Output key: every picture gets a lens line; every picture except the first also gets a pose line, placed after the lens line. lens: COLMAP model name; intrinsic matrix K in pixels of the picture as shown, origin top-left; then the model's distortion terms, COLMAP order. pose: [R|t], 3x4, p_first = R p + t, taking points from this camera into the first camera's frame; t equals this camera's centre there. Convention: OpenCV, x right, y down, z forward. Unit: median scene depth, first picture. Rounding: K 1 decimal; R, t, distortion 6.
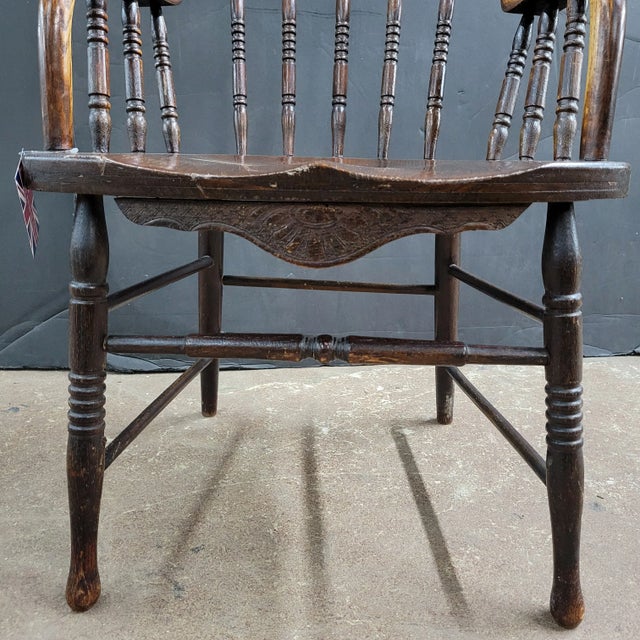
lens RADIAL K [[652.8, 0, 326.6], [0, 652.8, 300.6], [0, 0, 1]] dist [0.022224, 0.000000]
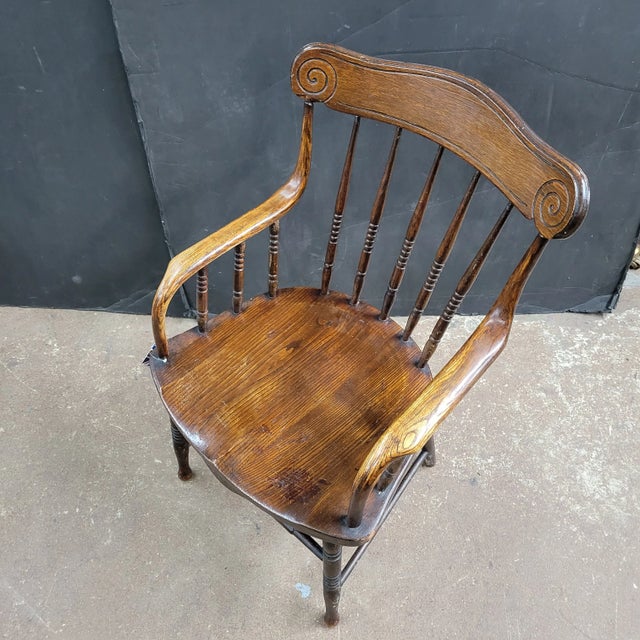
lens RADIAL K [[650.4, 0, 324.3], [0, 650.4, 308.1], [0, 0, 1]] dist [0.030111, 0.000000]
pose [[0.994322, 0.058343, -0.088998, 0.119111], [0.006071, 0.803852, 0.594798, -1.164484], [0.106244, -0.591961, 0.798933, -0.237250]]
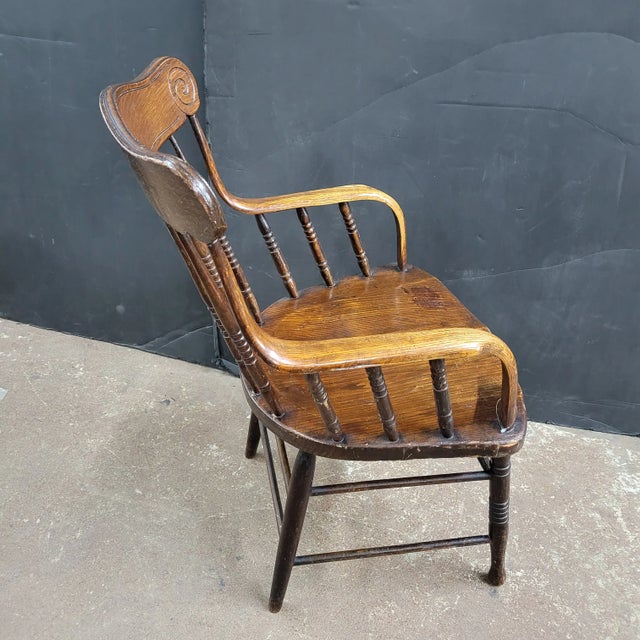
lens RADIAL K [[653.7, 0, 312.2], [0, 653.7, 307.3], [0, 0, 1]] dist [0.022765, 0.000000]
pose [[0.943286, 0.179217, -0.279450, 0.312225], [-0.083586, 0.942861, 0.322531, -0.730784], [0.321286, -0.280881, 0.904368, -0.302229]]
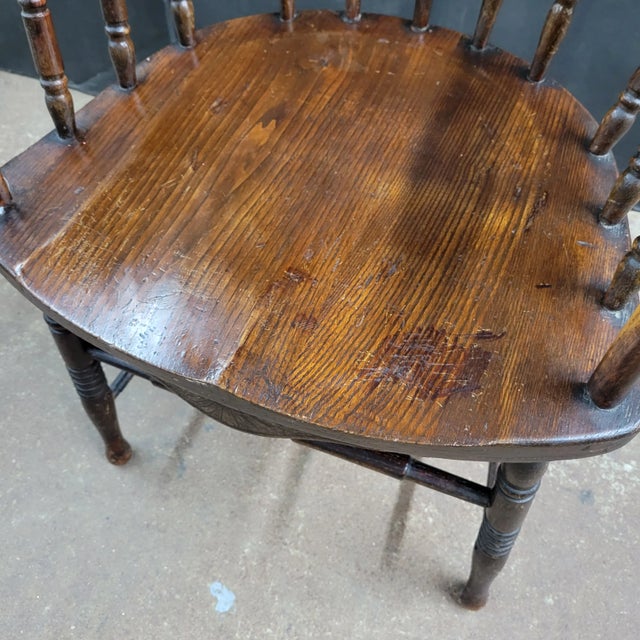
lens RADIAL K [[653.7, 0, 315.2], [0, 653.7, 302.7], [0, 0, 1]] dist [0.022765, 0.000000]
pose [[0.923544, 0.300764, -0.237921, 0.174083], [-0.063180, 0.731262, 0.679165, -0.536451], [0.378251, -0.612207, 0.694355, 0.321925]]
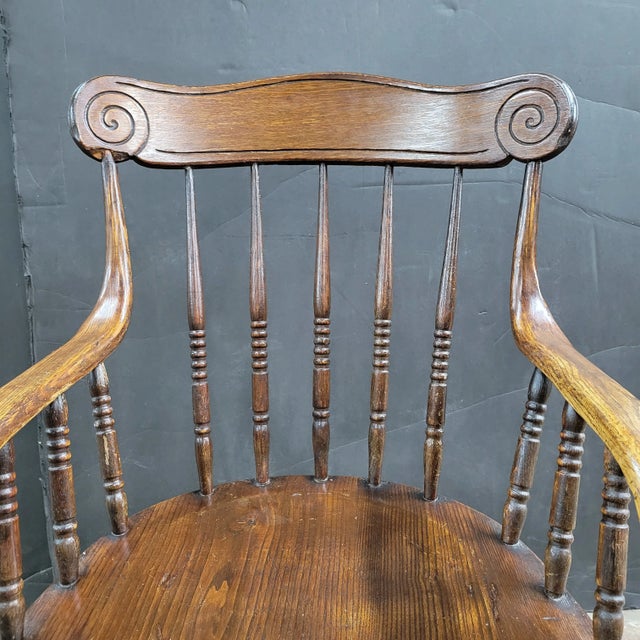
lens RADIAL K [[653.7, 0, 322.1], [0, 653.7, 295.1], [0, 0, 1]] dist [0.022765, 0.000000]
pose [[0.998568, -0.017423, -0.050577, 0.054570], [0.017930, 0.999793, 0.009585, -0.520078], [0.050400, -0.010478, 0.998674, 0.195204]]
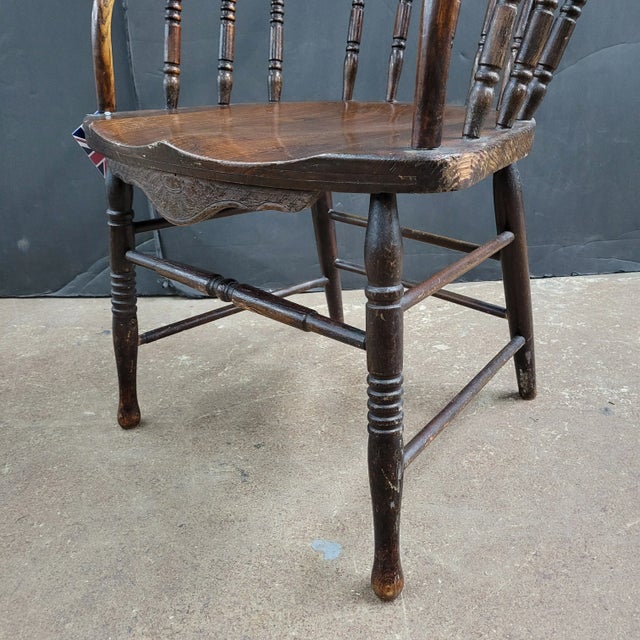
lens RADIAL K [[653.7, 0, 326.1], [0, 653.7, 312.3], [0, 0, 1]] dist [0.022765, 0.000000]
pose [[0.993398, -0.019110, -0.113112, 0.061315], [0.036465, 0.987488, 0.153419, -0.043920], [0.108765, -0.156530, 0.981666, -0.130666]]
